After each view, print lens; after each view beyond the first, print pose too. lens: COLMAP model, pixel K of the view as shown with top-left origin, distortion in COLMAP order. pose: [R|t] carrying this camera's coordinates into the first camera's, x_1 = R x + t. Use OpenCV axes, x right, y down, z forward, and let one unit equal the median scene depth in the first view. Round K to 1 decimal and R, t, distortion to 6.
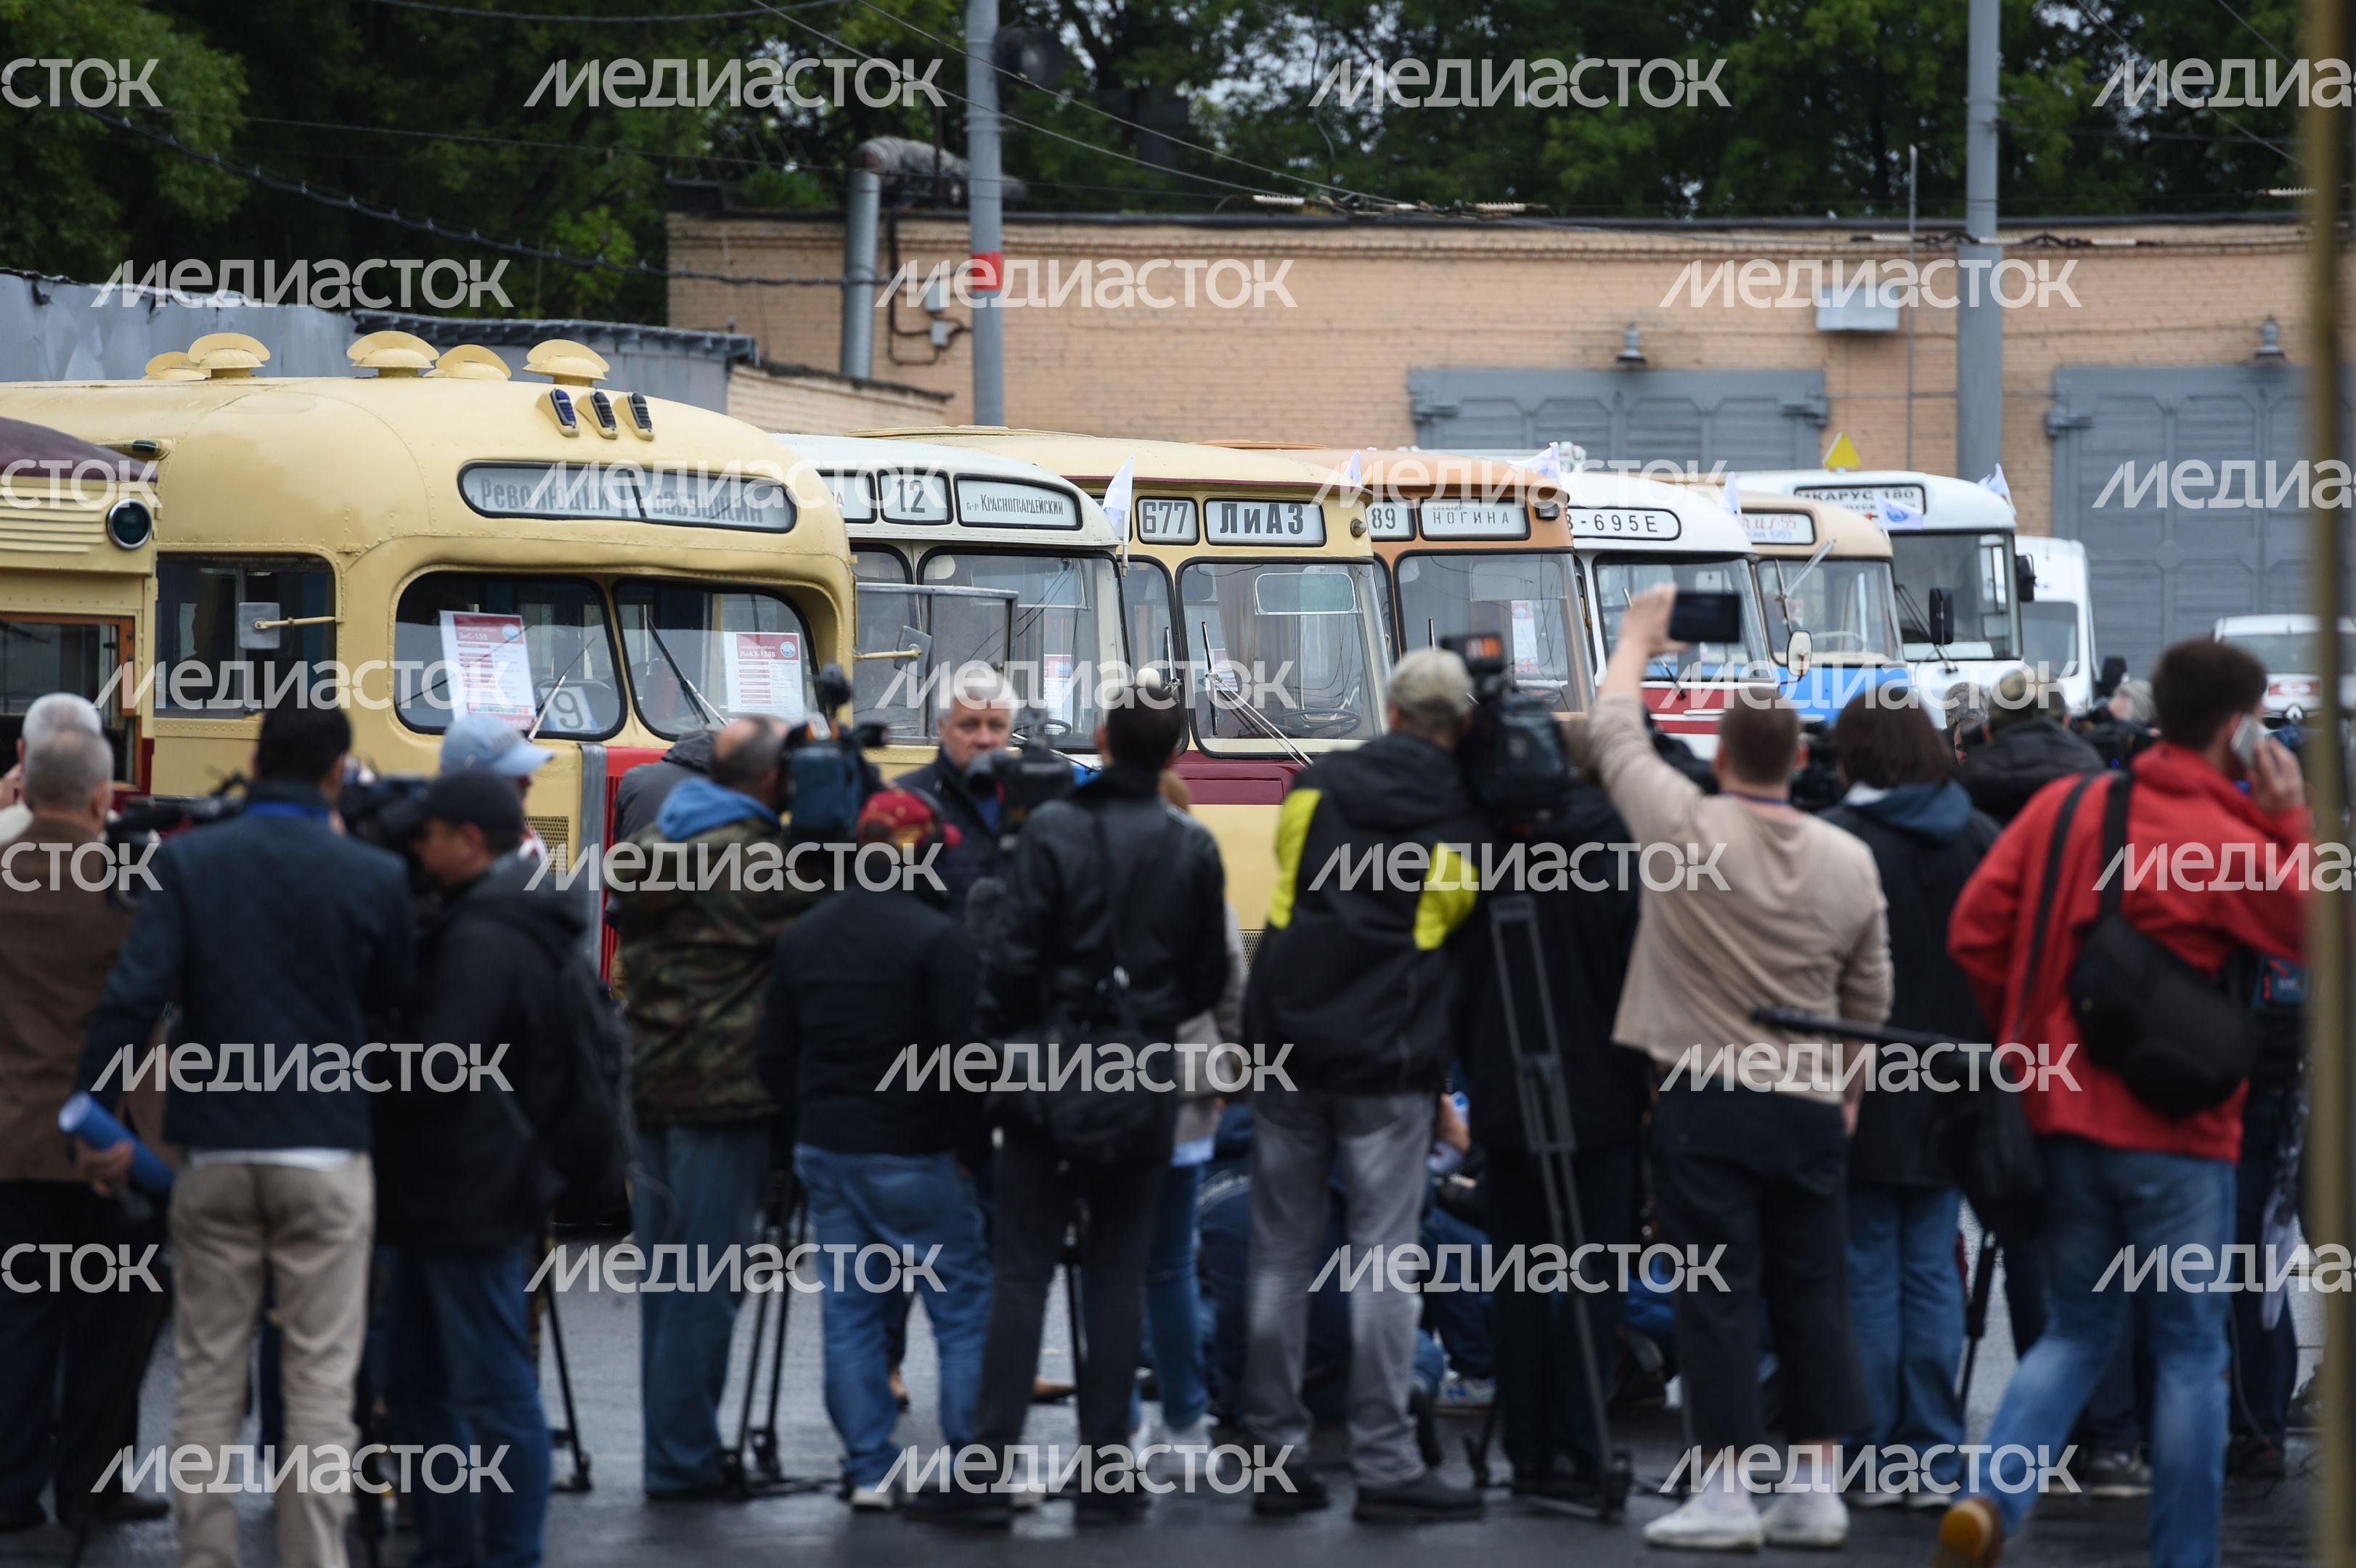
lens RADIAL K [[13574.6, 0, 1178.0], [0, 13574.6, 784.0], [0, 0, 1]] dist [4.888339, -447.561871]
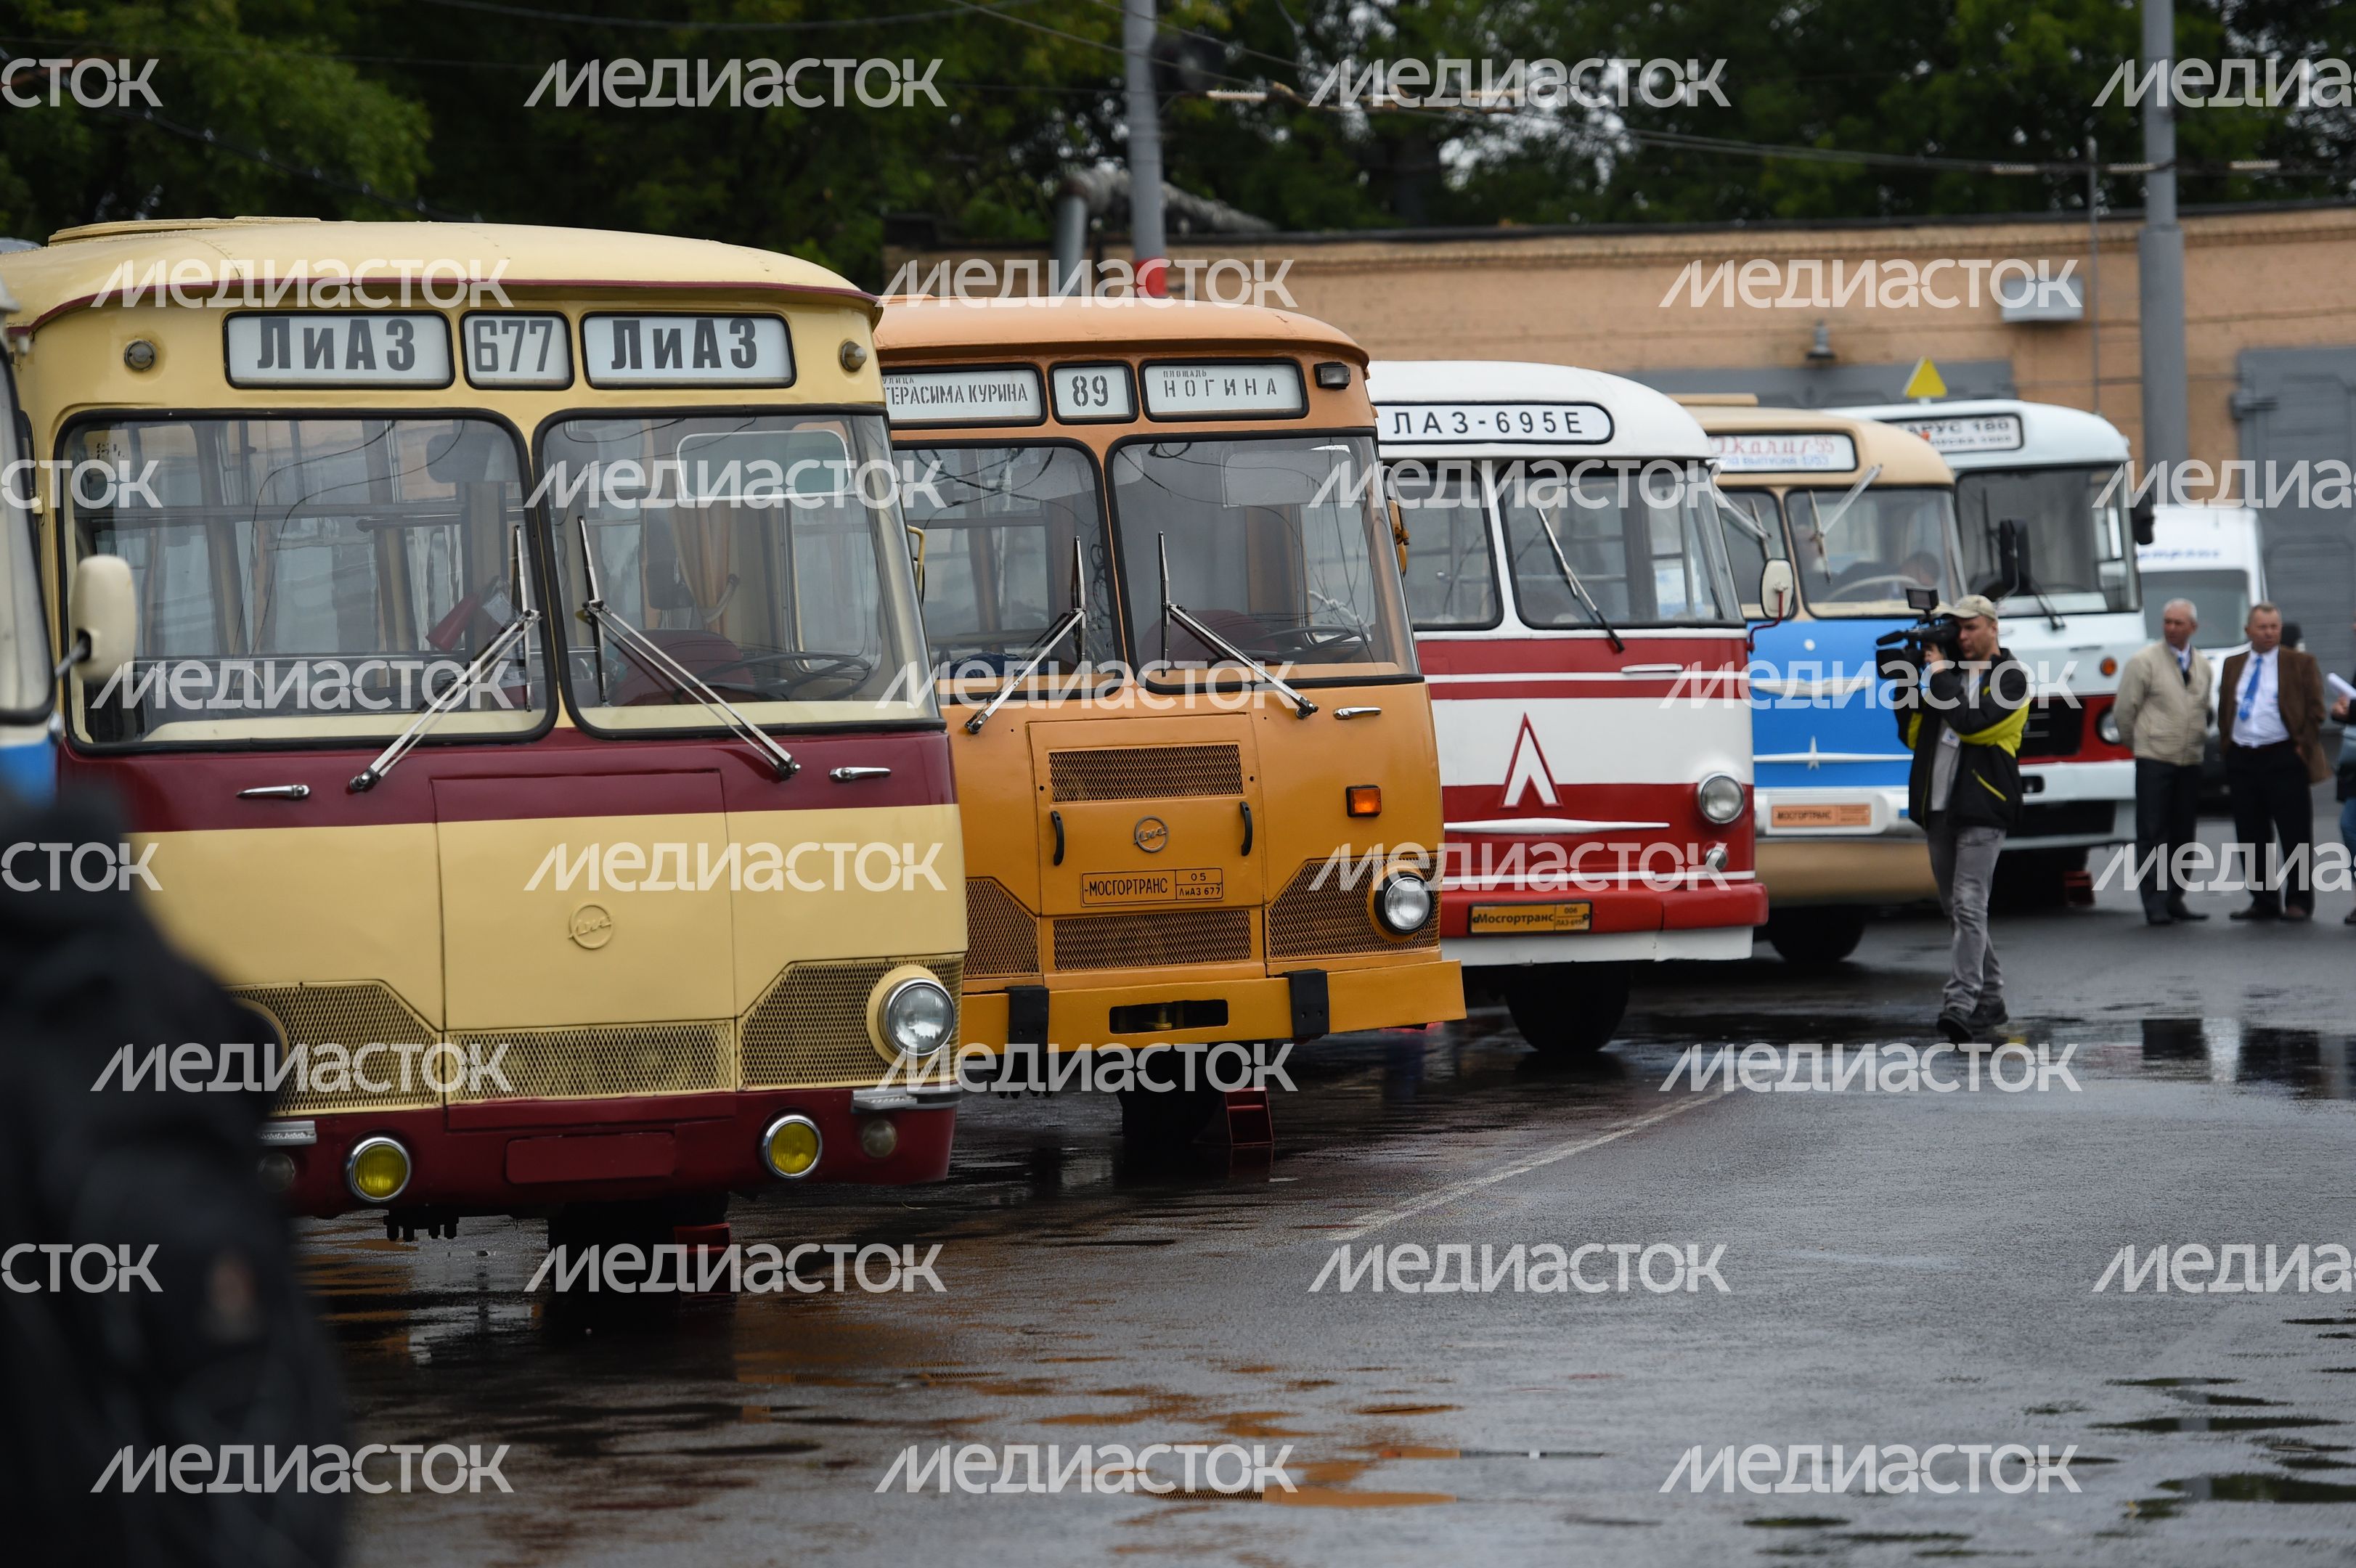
lens RADIAL K [[10048.3, 0, 1178.0], [0, 10048.3, 784.0], [0, 0, 1]] dist [0.129664, 7.542661]
pose [[0.998057, -0.033675, -0.052425, 0.033823], [0.033588, 0.999433, -0.002528, 0.001381], [0.052481, 0.000763, 0.998622, 0.363188]]
